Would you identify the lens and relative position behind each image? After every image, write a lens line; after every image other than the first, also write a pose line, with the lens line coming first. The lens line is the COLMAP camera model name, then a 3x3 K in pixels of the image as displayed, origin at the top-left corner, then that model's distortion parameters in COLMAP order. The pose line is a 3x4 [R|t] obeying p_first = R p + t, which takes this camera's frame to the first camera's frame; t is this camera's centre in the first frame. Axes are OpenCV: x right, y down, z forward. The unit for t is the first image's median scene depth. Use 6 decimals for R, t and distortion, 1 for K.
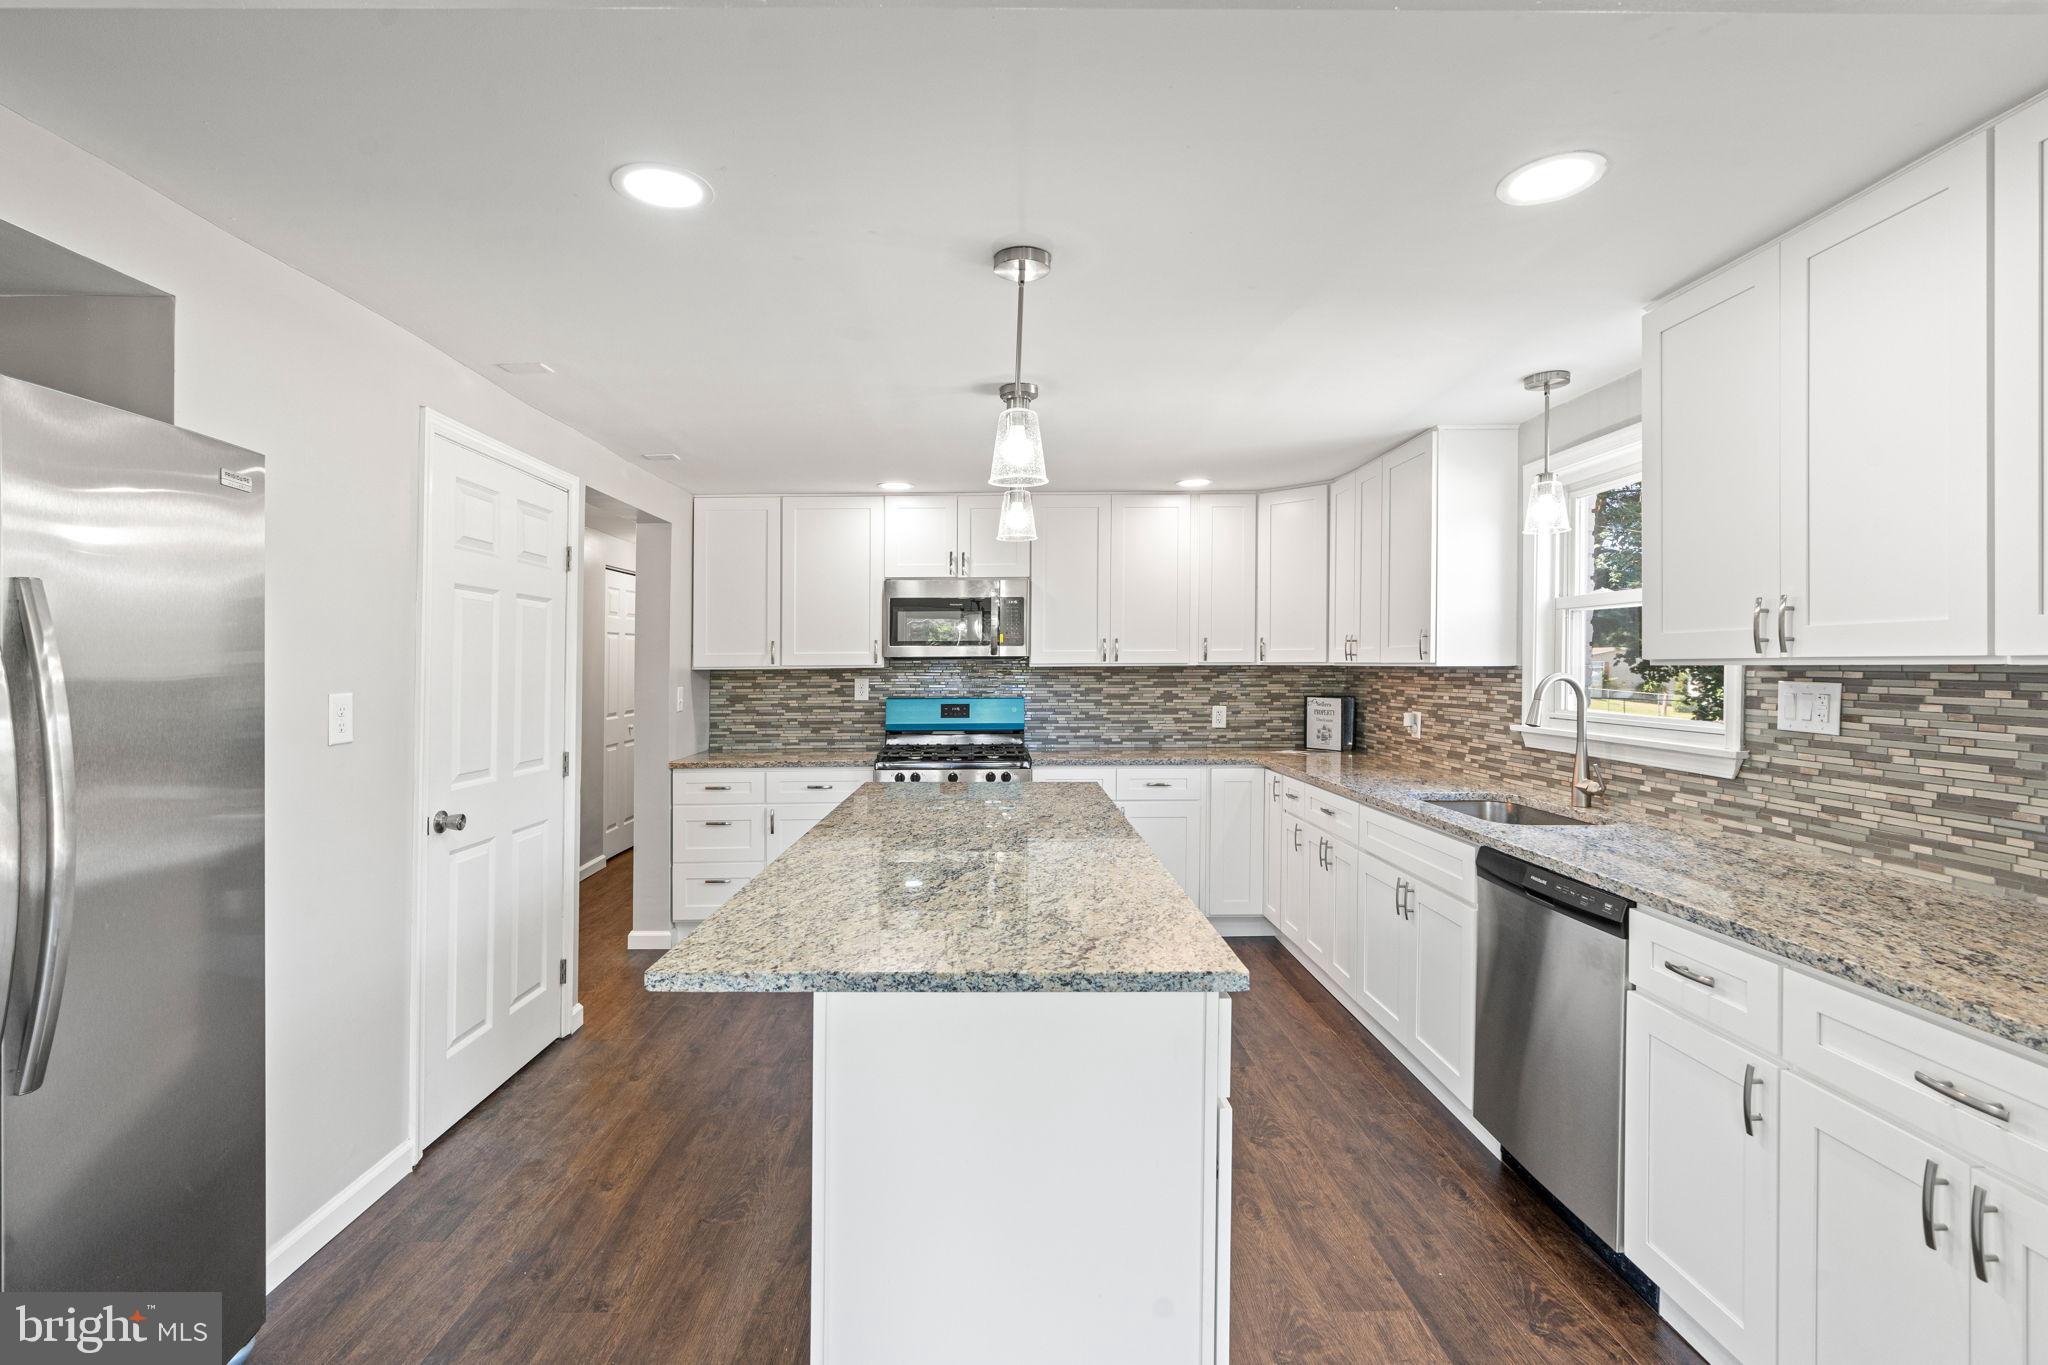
lens RADIAL K [[916.4, 0, 1043.2], [0, 916.4, 687.7], [0, 0, 1]] dist [-0.007681, 0.002800]
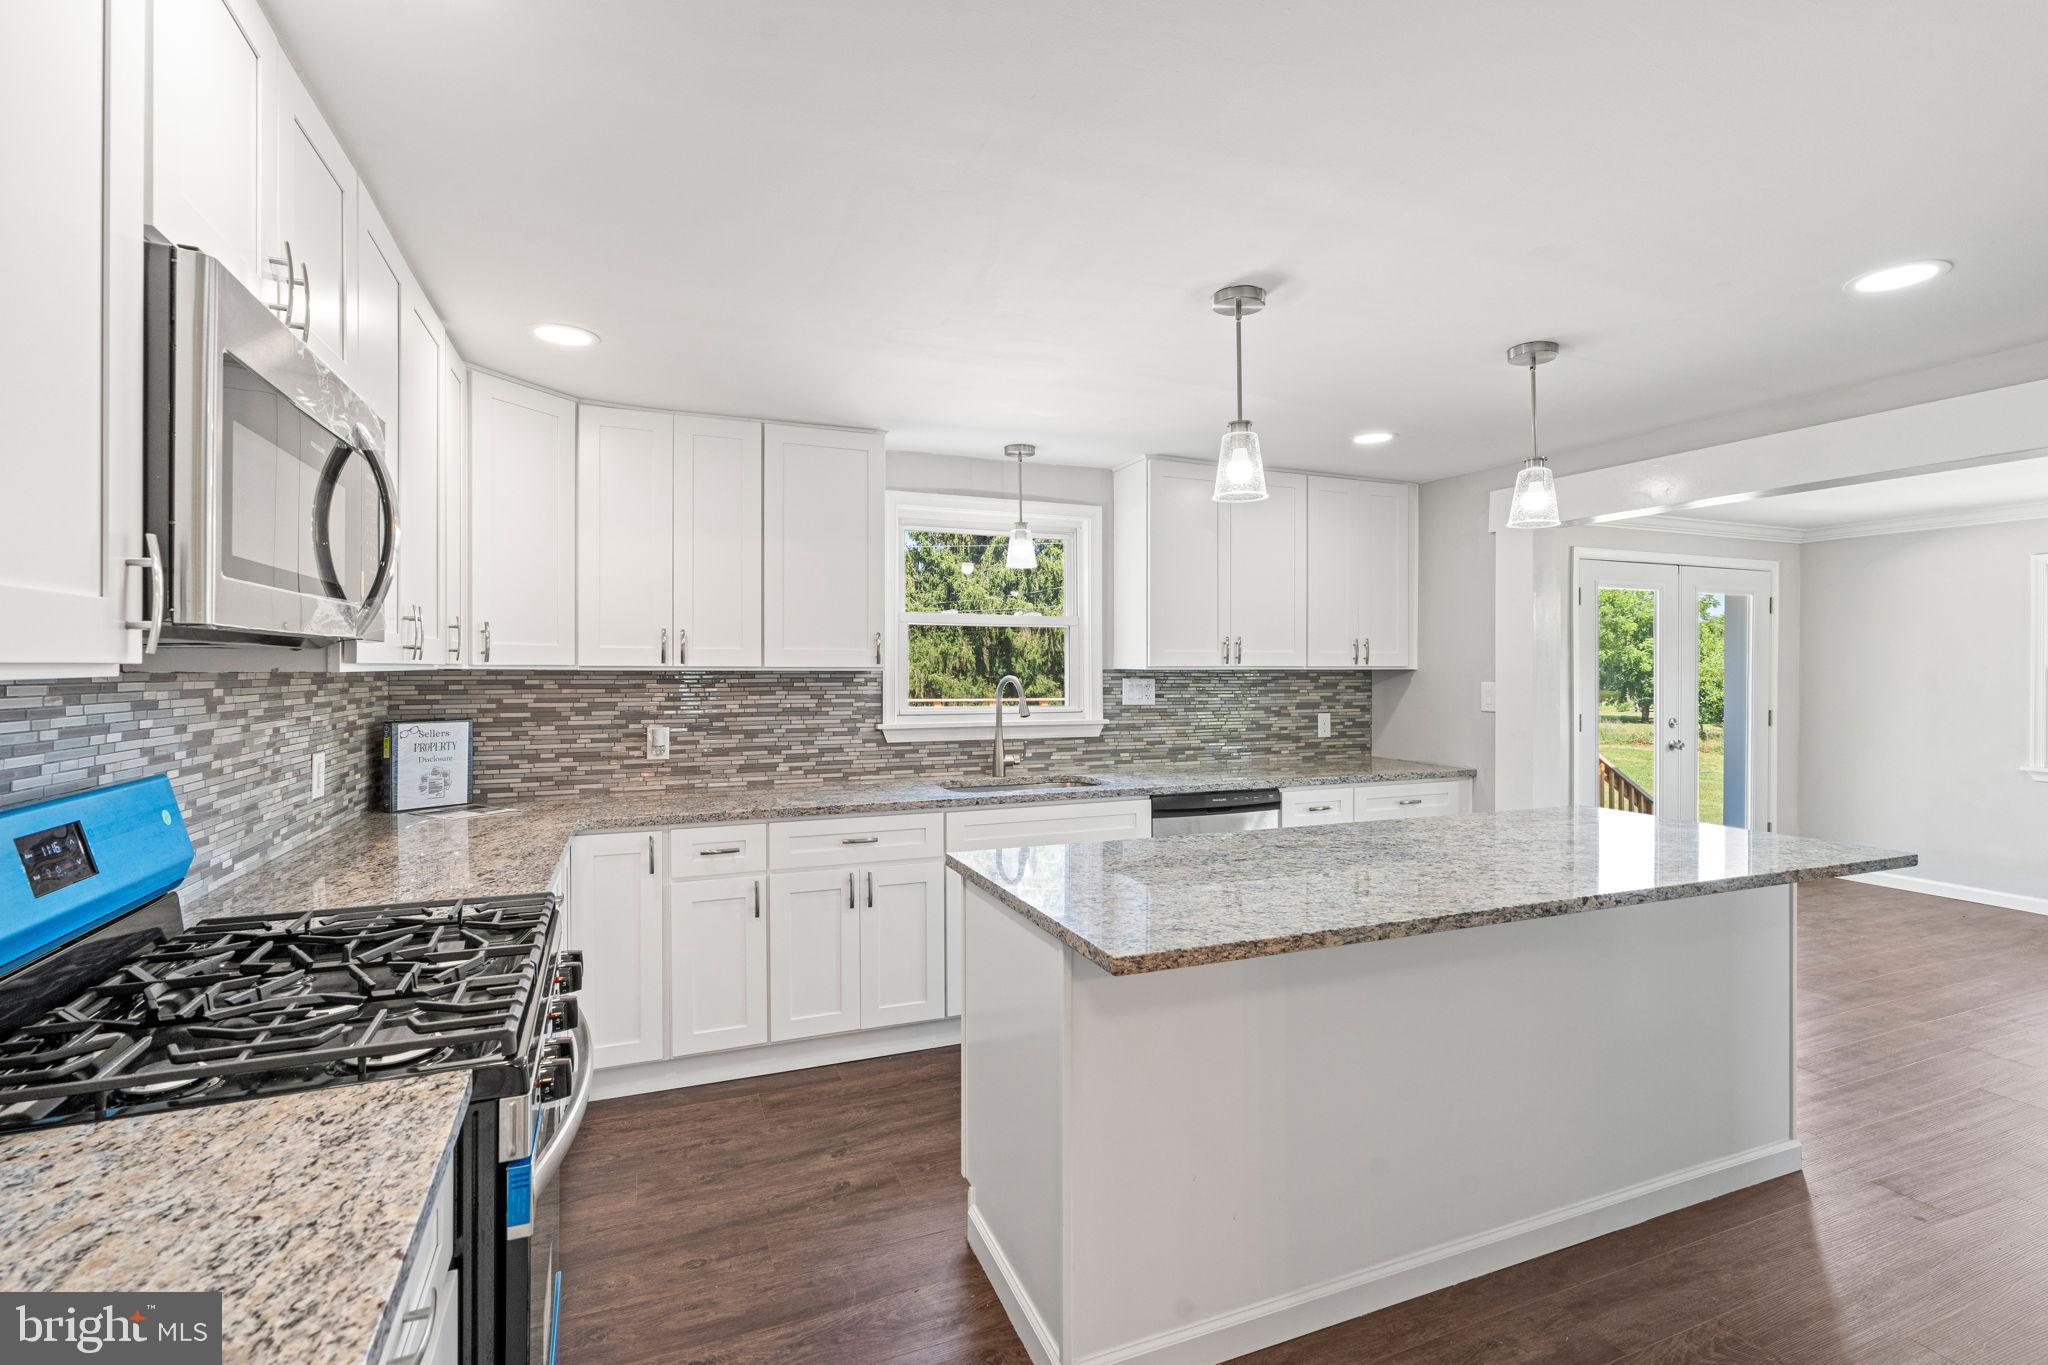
lens RADIAL K [[916.4, 0, 994.3], [0, 916.4, 675.7], [0, 0, 1]] dist [-0.007681, 0.002800]
pose [[-0.316348, -0.004842, 0.948631, -0.711793], [0.023622, 0.999637, 0.012980, -0.035621], [-0.948349, 0.026515, -0.316118, 1.522531]]
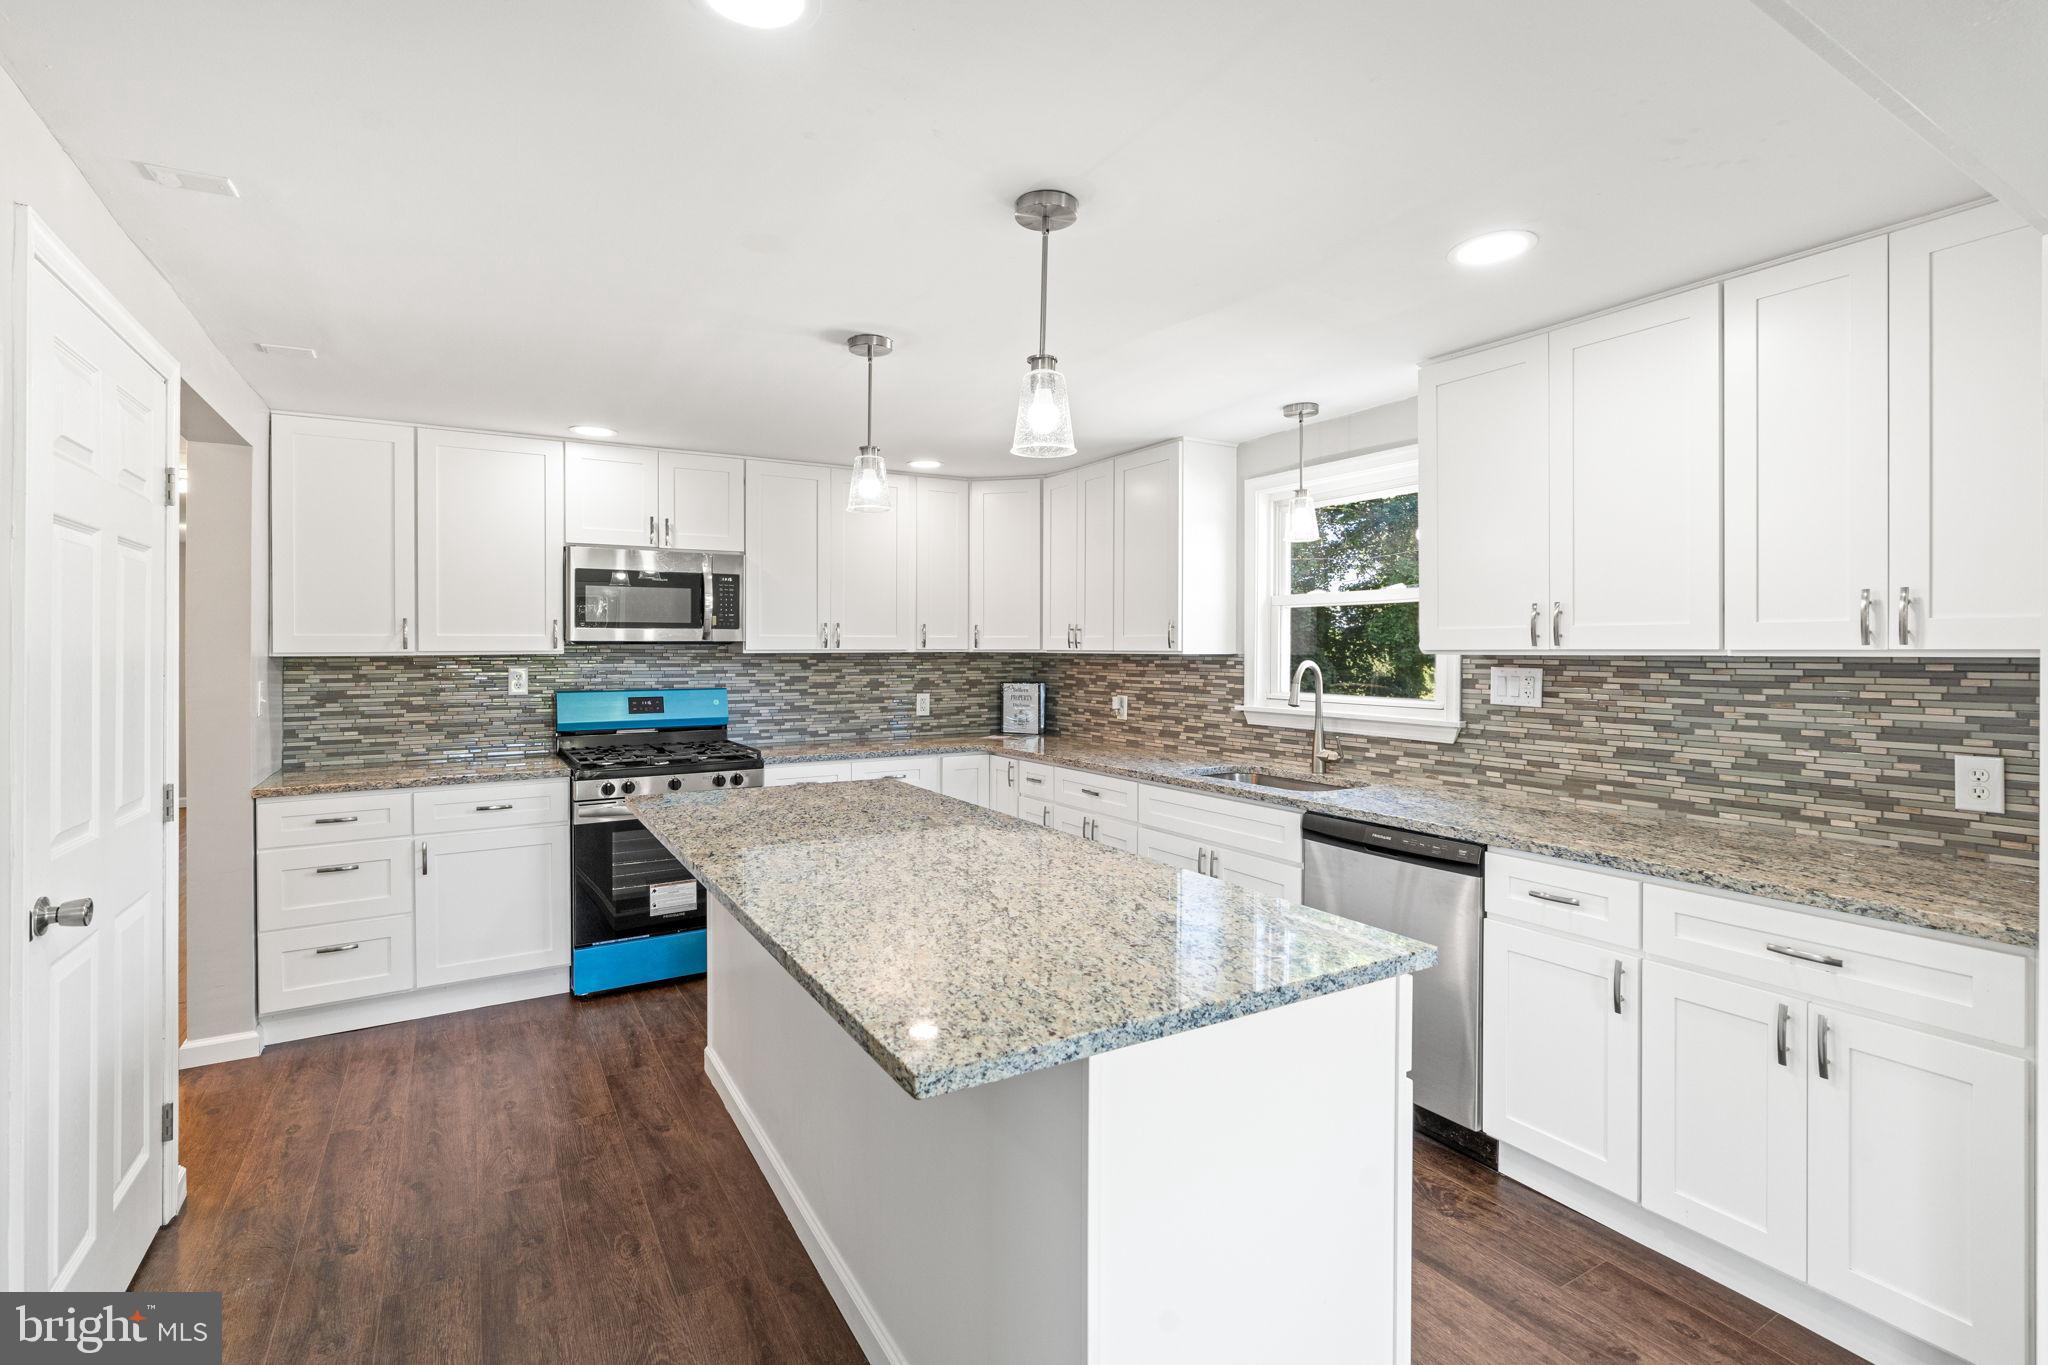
lens RADIAL K [[916.4, 0, 1044.6], [0, 916.4, 678.3], [0, 0, 1]] dist [-0.007681, 0.002800]
pose [[0.871803, -0.010838, 0.489737, -0.326078], [0.008128, 0.999938, 0.007658, -0.005262], [-0.489789, -0.002696, 0.871837, 0.144625]]
